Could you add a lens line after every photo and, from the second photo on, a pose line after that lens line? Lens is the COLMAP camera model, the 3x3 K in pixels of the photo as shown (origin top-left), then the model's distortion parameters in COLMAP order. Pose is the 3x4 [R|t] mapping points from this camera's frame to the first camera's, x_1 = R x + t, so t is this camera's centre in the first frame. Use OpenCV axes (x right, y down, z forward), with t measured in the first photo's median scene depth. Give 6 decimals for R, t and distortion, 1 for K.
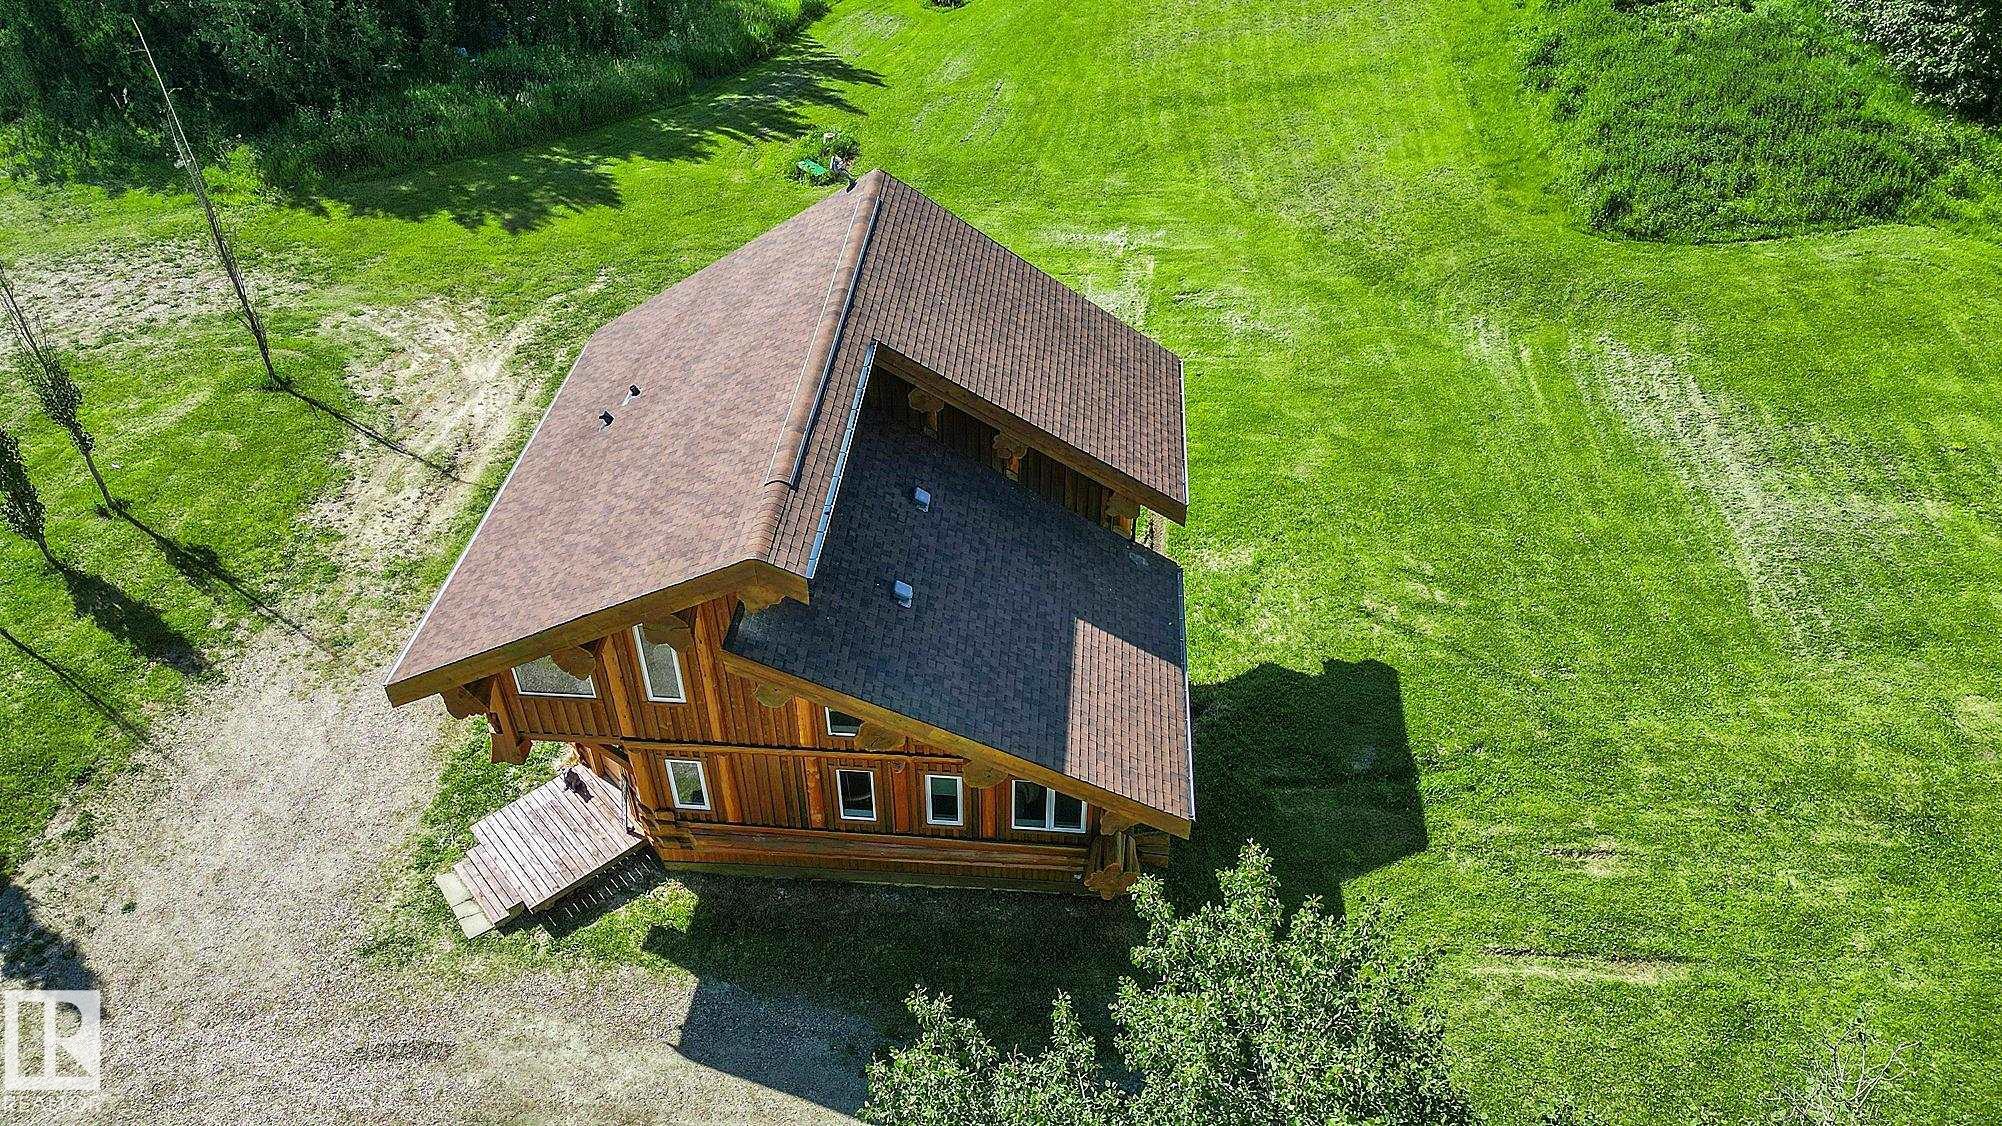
lens RADIAL K [[1400.3, 0, 1000.2], [0, 1400.3, 554.3], [0, 0, 1]] dist [0.059791, -0.061591]
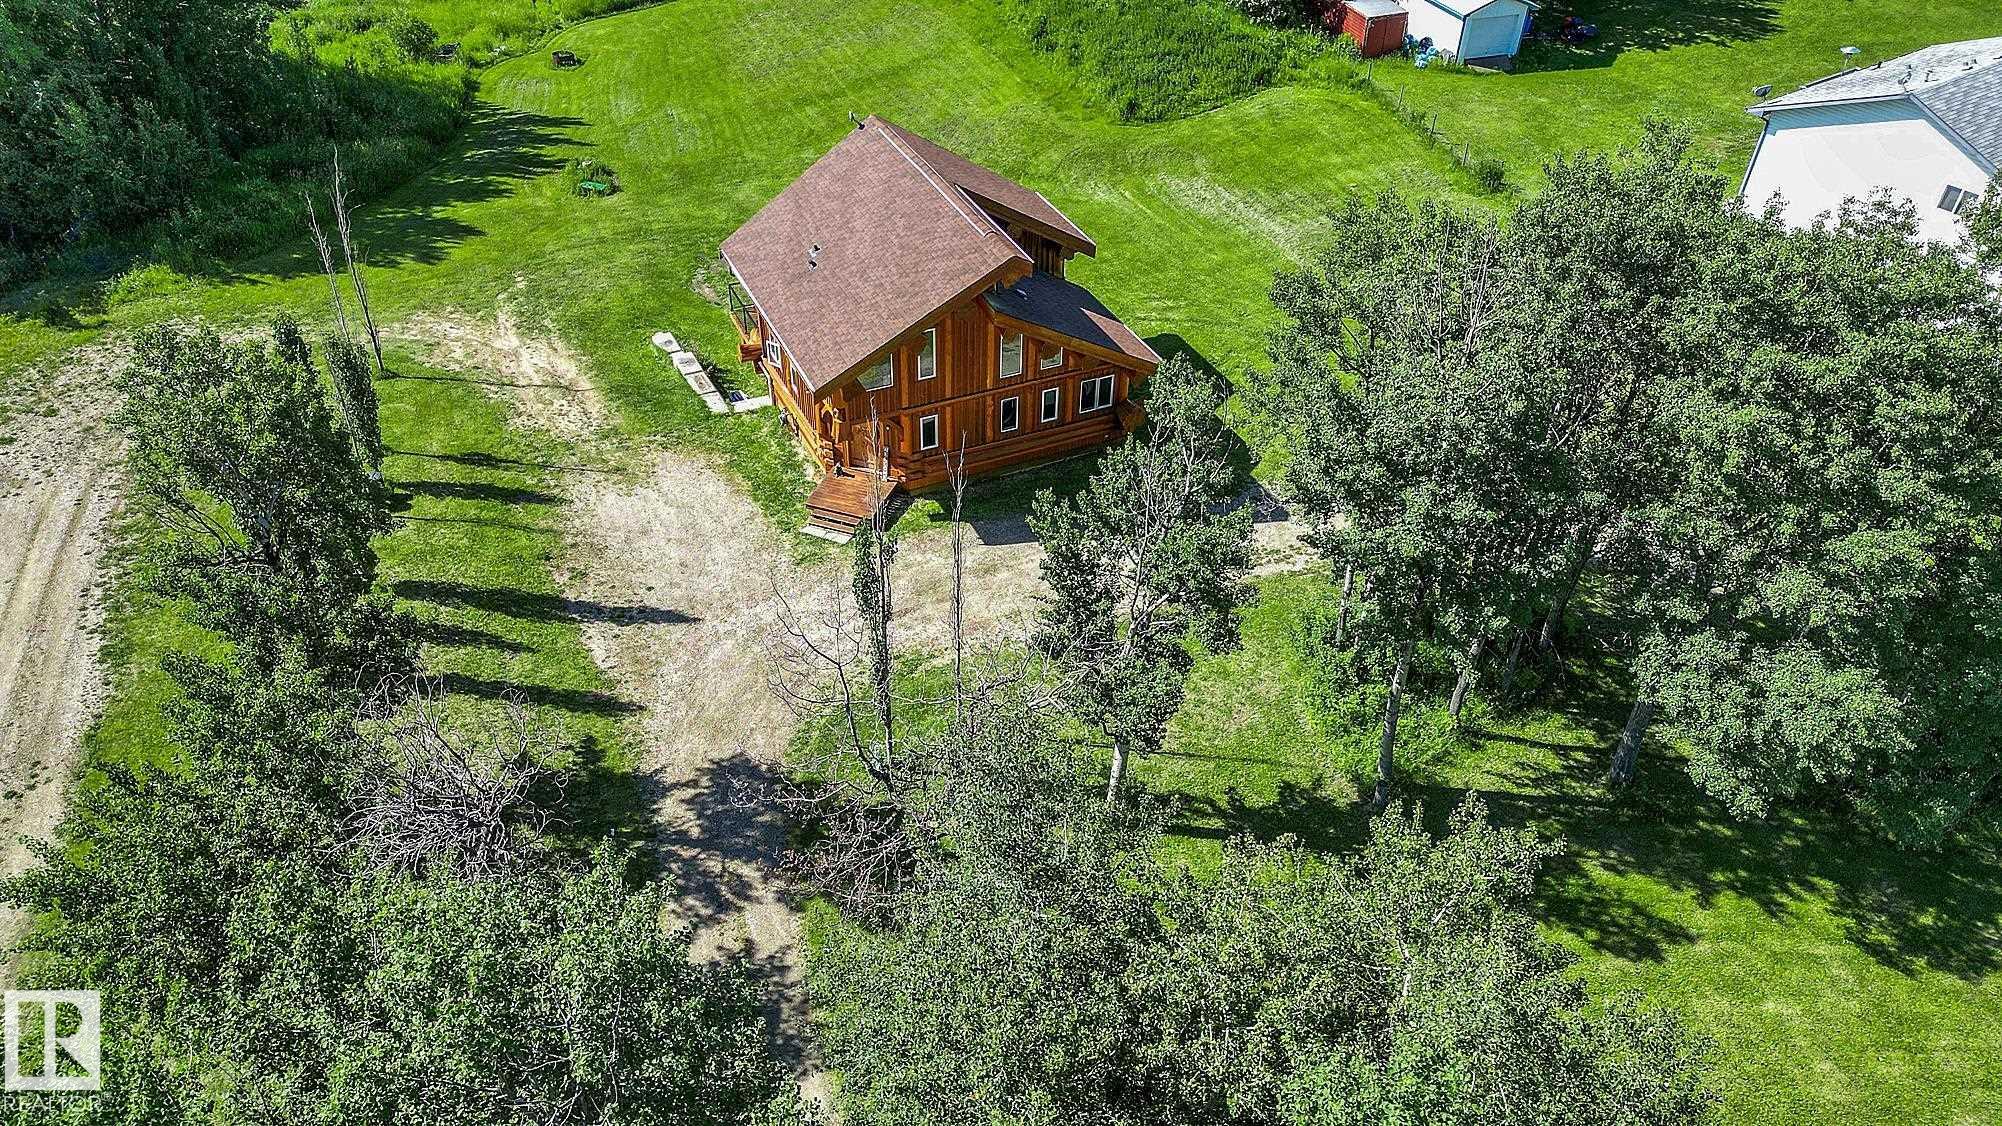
lens RADIAL K [[1400.3, 0, 991.2], [0, 1400.3, 551.7], [0, 0, 1]] dist [0.059791, -0.061591]
pose [[0.877915, -0.284434, 0.385178, -0.590708], [0.296013, 0.954703, 0.030312, 0.183163], [-0.376353, 0.087406, 0.922344, -0.495511]]
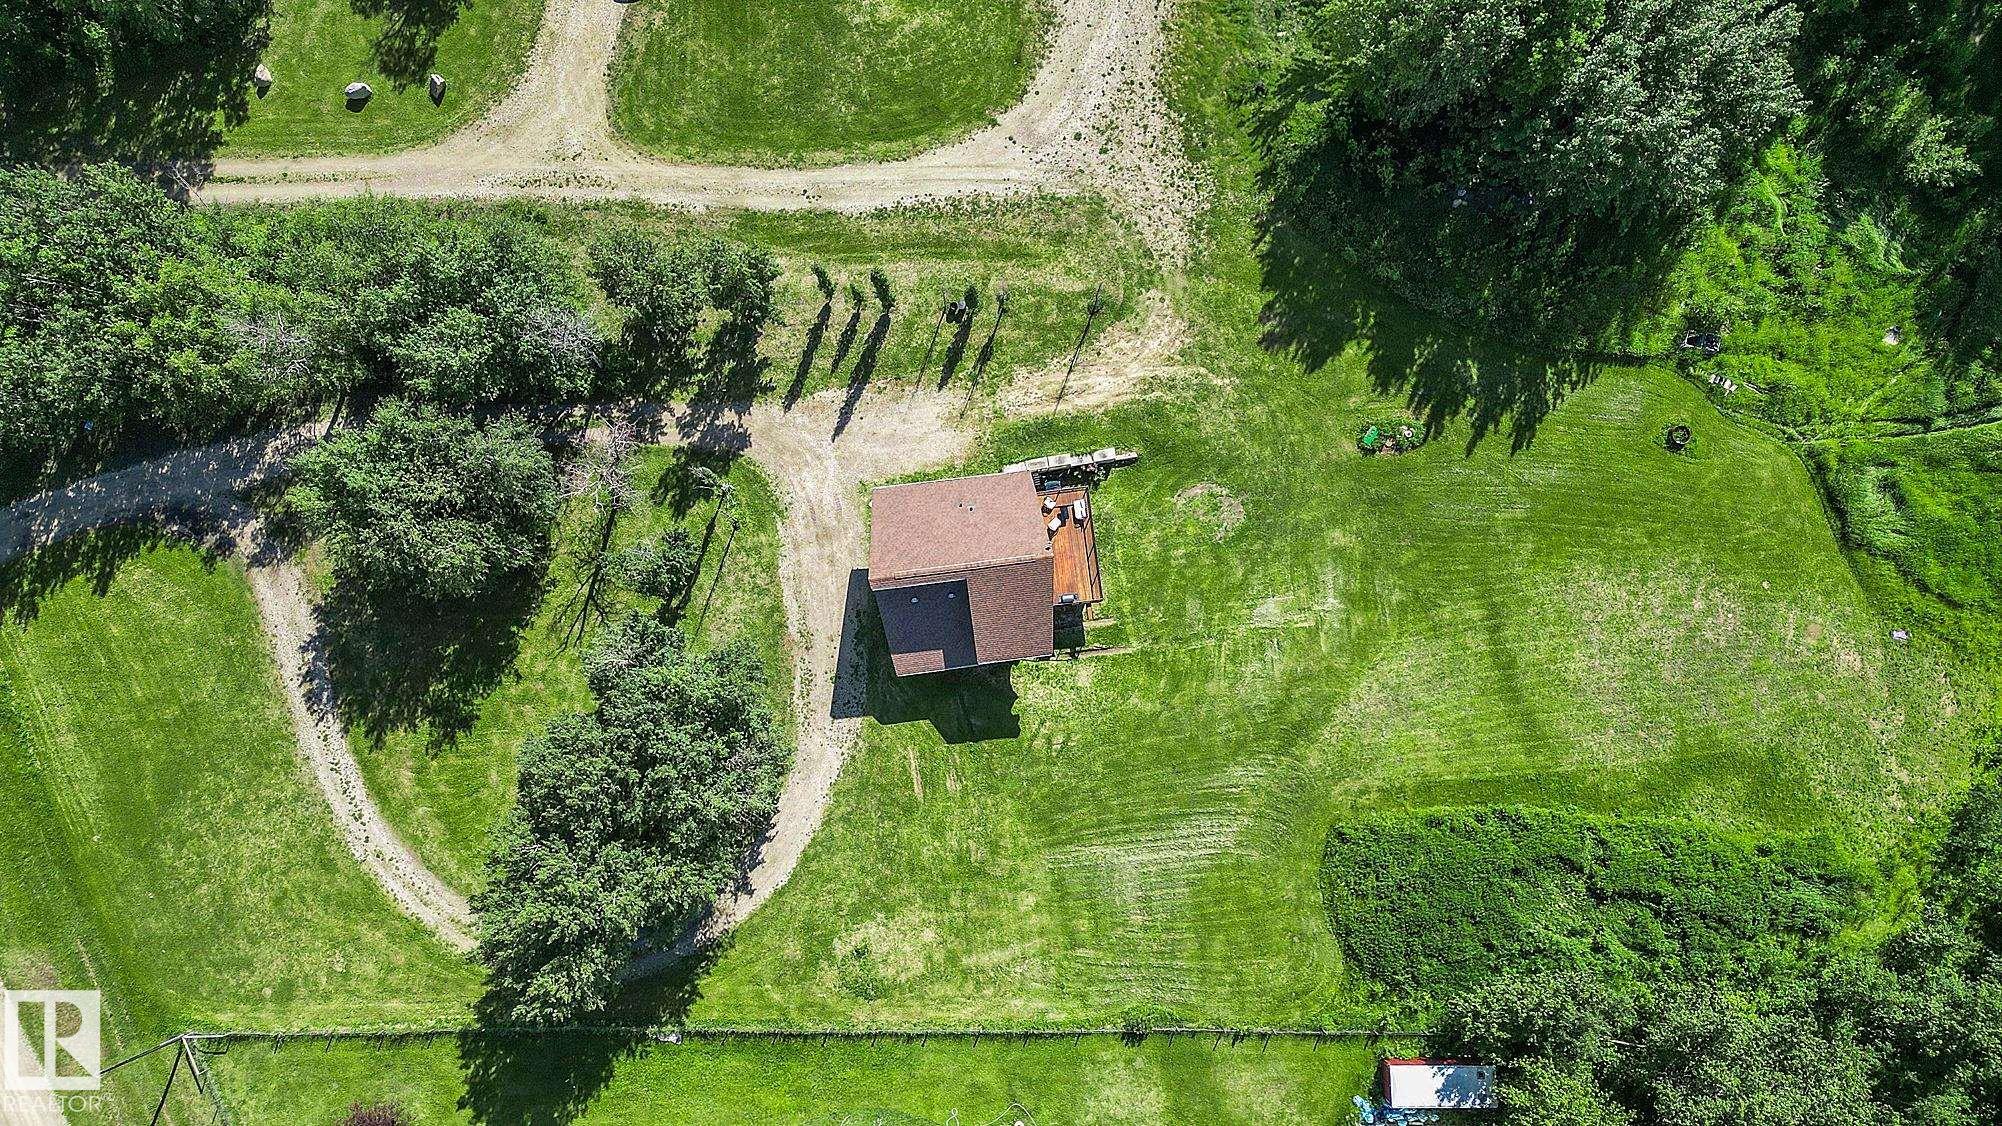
lens RADIAL K [[1400.3, 0, 1008.6], [0, 1400.3, 559.7], [0, 0, 1]] dist [0.059791, -0.061591]
pose [[0.199621, 0.977151, -0.072995, 0.098729], [-0.623029, 0.184069, 0.760232, -1.949782], [0.756298, -0.106280, 0.645537, -0.851382]]
